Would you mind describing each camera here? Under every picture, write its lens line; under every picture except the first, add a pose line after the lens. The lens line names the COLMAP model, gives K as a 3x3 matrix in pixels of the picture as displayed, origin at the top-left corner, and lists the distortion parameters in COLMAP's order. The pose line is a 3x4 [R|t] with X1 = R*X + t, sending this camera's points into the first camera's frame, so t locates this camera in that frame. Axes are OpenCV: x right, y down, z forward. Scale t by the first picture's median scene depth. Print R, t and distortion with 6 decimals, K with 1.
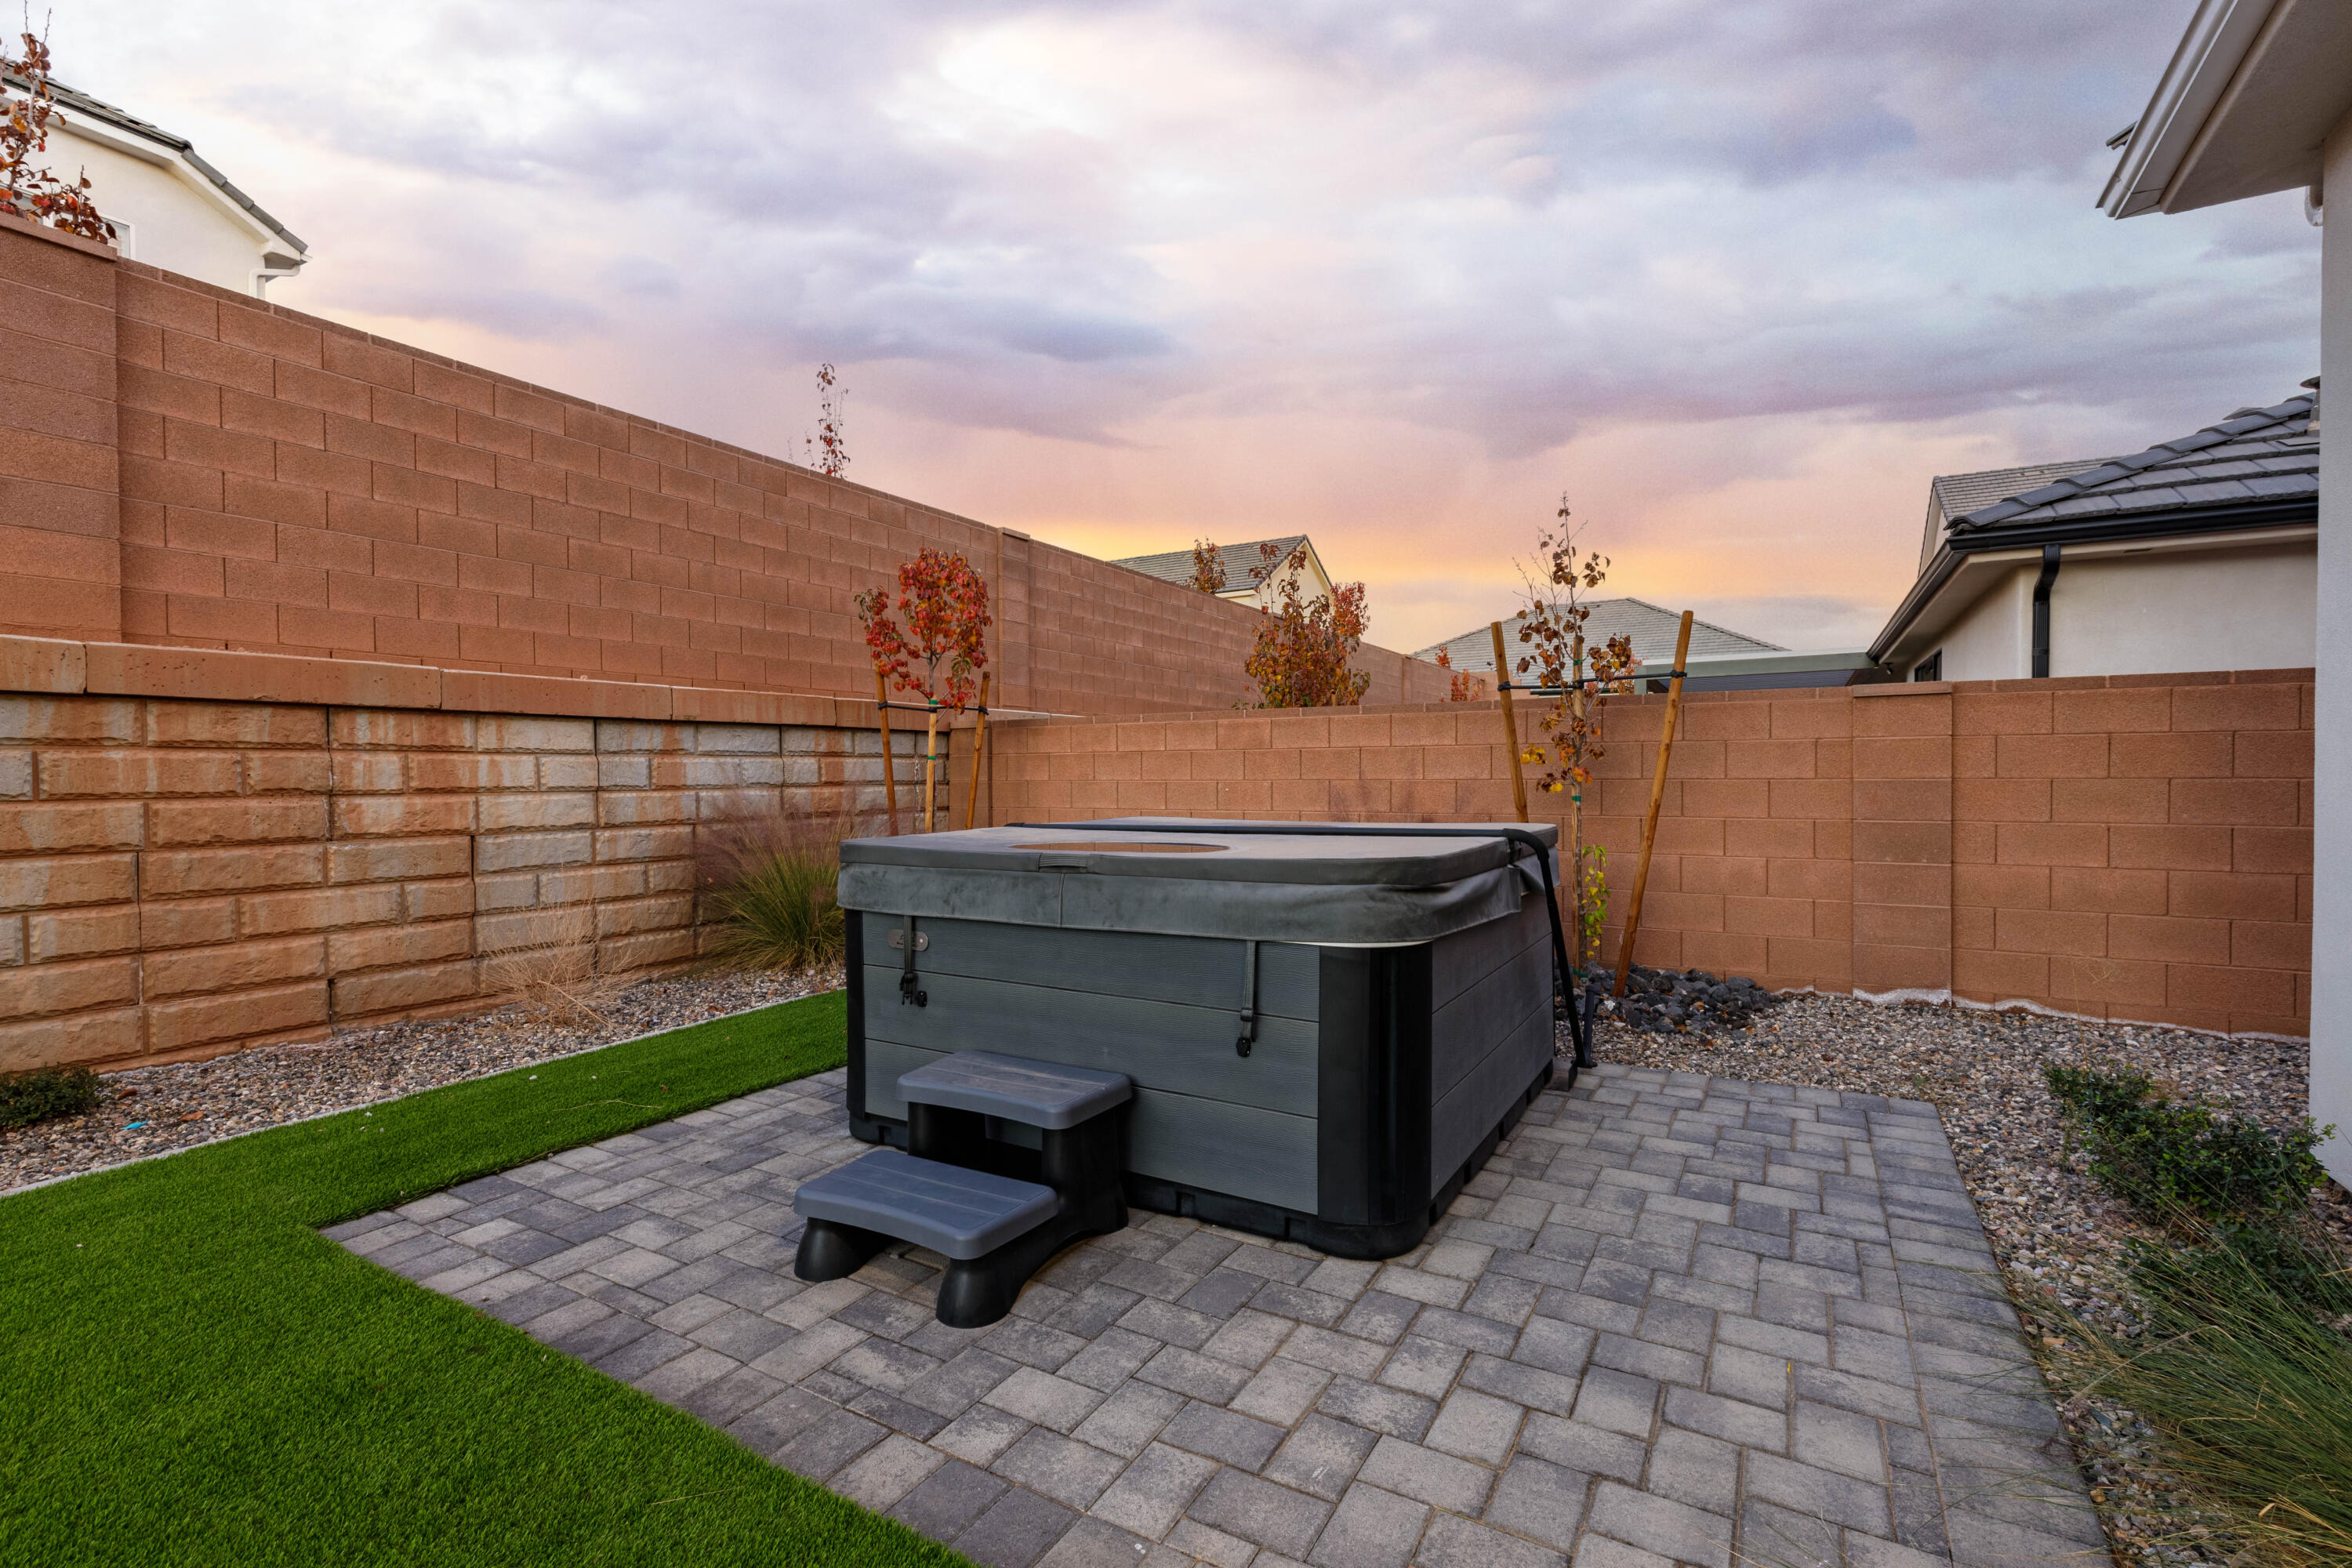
lens RADIAL K [[1045.3, 0, 1179.5], [0, 1045.3, 778.6], [0, 0, 1]] dist [0.000489, 0.000040]
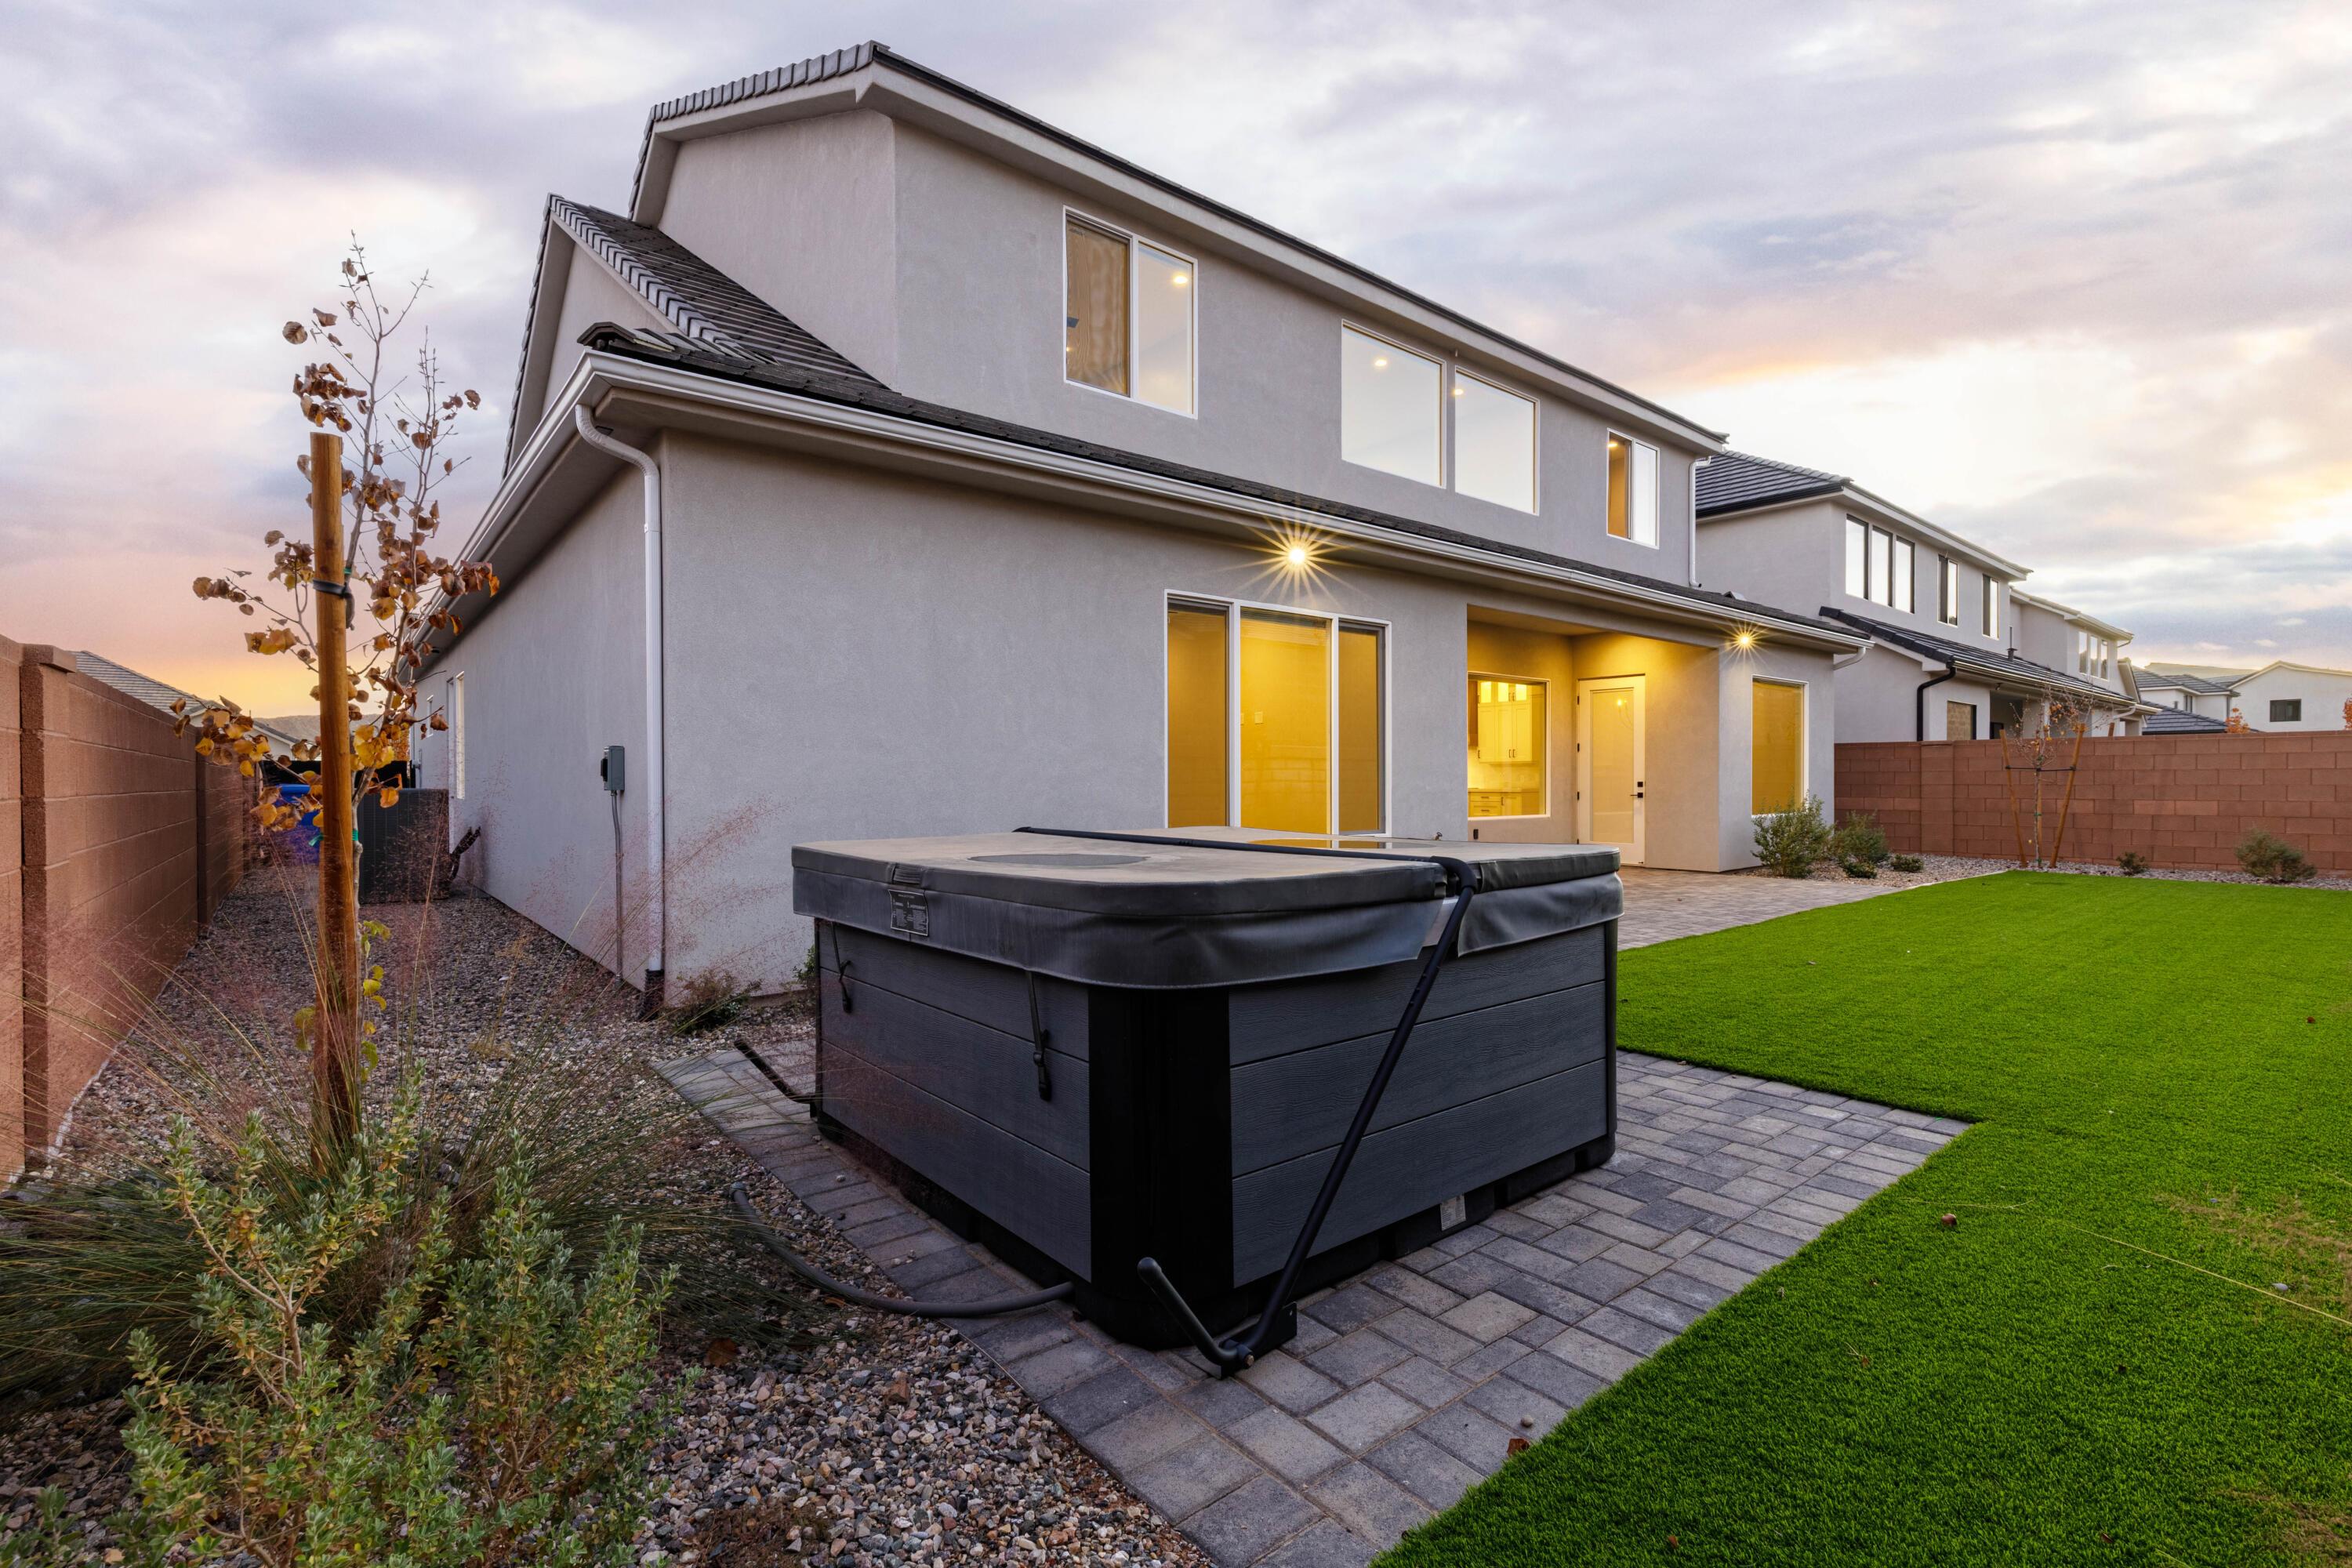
lens RADIAL K [[1056.5, 0, 1183.9], [0, 1056.5, 796.7], [0, 0, 1]] dist [0.002860, 0.000179]
pose [[-0.941402, 0.000300, 0.337287, -0.197464], [0.007239, 0.999787, 0.019317, -0.009032], [-0.337209, 0.020627, -0.941204, 1.502097]]
